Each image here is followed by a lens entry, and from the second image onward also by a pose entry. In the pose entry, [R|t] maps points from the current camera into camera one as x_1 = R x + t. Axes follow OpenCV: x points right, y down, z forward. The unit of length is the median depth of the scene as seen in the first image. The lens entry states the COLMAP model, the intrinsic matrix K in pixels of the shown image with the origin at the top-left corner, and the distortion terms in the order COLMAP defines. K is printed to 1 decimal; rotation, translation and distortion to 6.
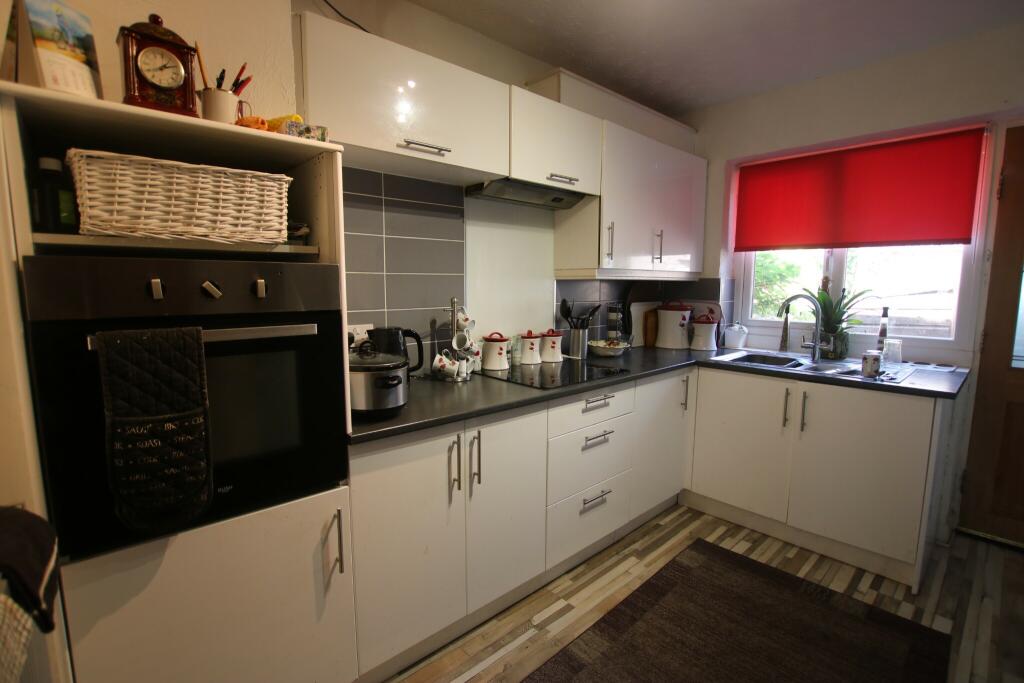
lens RADIAL K [[478.4, 0, 514.8], [0, 478.4, 342.3], [0, 0, 1]] dist [-0.022373, 0.000673]
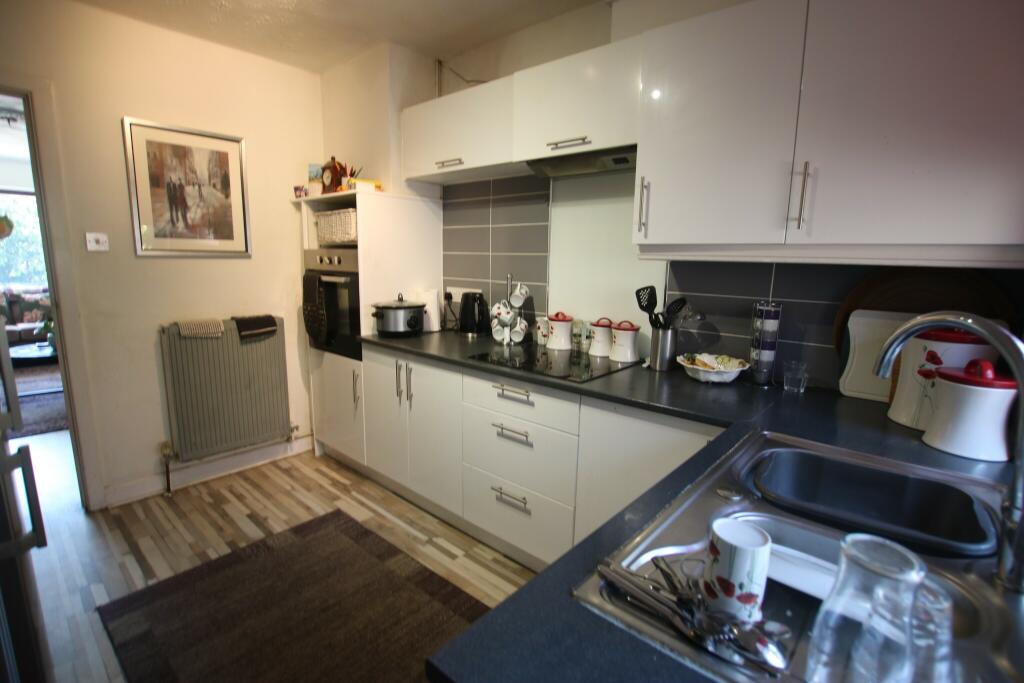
lens RADIAL K [[478.4, 0, 514.8], [0, 478.4, 342.3], [0, 0, 1]] dist [-0.022373, 0.000673]
pose [[0.106380, 0.170147, -0.979660, 1.044032], [-0.141813, 0.977775, 0.154420, -0.111079], [0.984161, 0.122502, 0.128144, 0.867758]]
